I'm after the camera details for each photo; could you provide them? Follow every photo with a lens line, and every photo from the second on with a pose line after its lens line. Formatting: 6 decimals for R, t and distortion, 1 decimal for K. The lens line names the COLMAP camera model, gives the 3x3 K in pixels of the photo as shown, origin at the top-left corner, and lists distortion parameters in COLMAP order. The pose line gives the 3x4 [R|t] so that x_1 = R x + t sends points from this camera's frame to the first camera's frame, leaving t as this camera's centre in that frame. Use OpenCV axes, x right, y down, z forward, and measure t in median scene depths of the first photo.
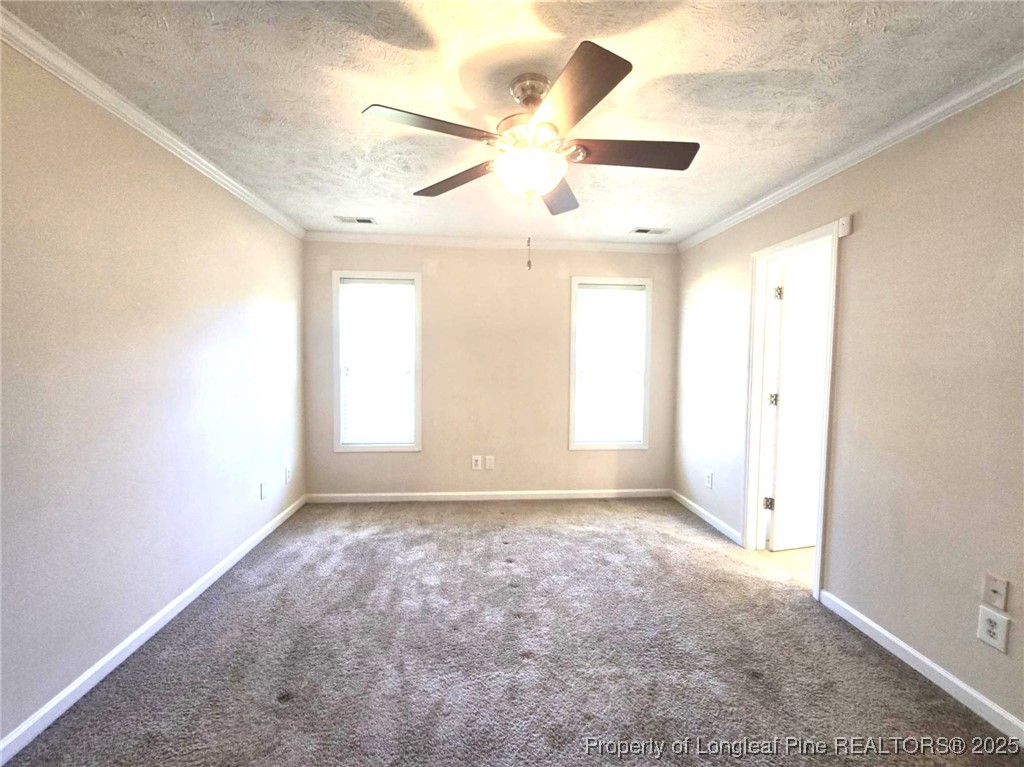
lens RADIAL K [[425.6, 0, 517.4], [0, 425.6, 382.1], [0, 0, 1]] dist [-0.002936, -0.000256]
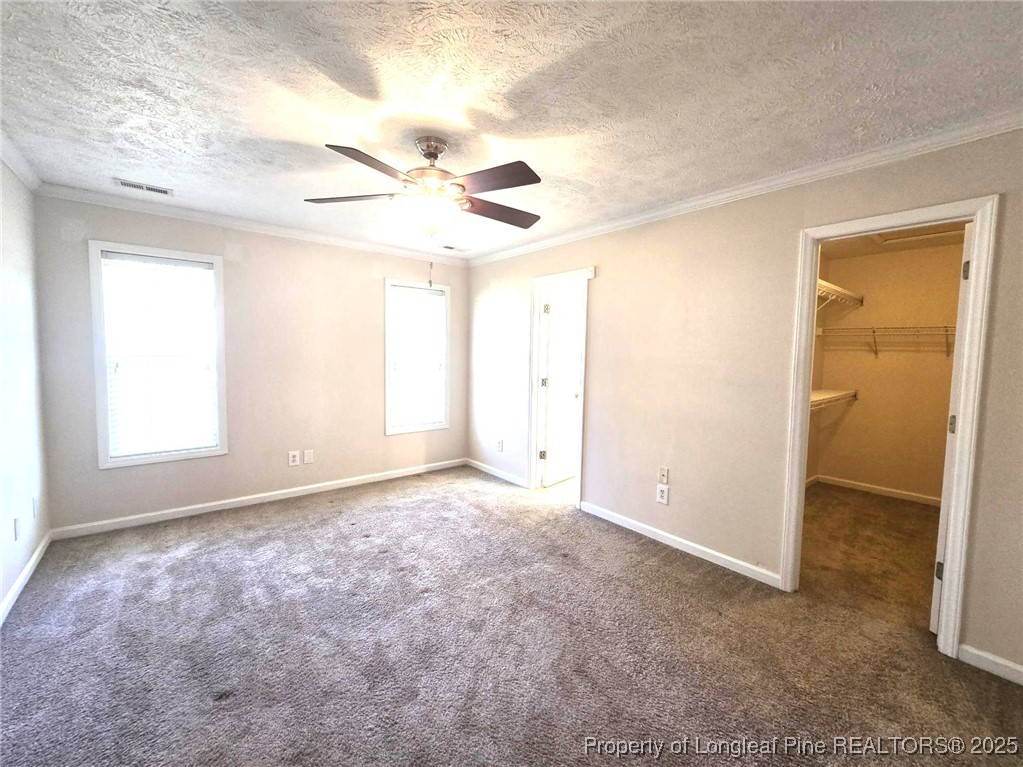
lens RADIAL K [[425.2, 0, 510.2], [0, 425.2, 381.3], [0, 0, 1]] dist [-0.002936, -0.000256]
pose [[0.821415, -0.035760, 0.569209, -0.363209], [0.022607, 0.999290, 0.030155, -0.009579], [-0.569883, -0.011901, 0.821640, -0.134491]]
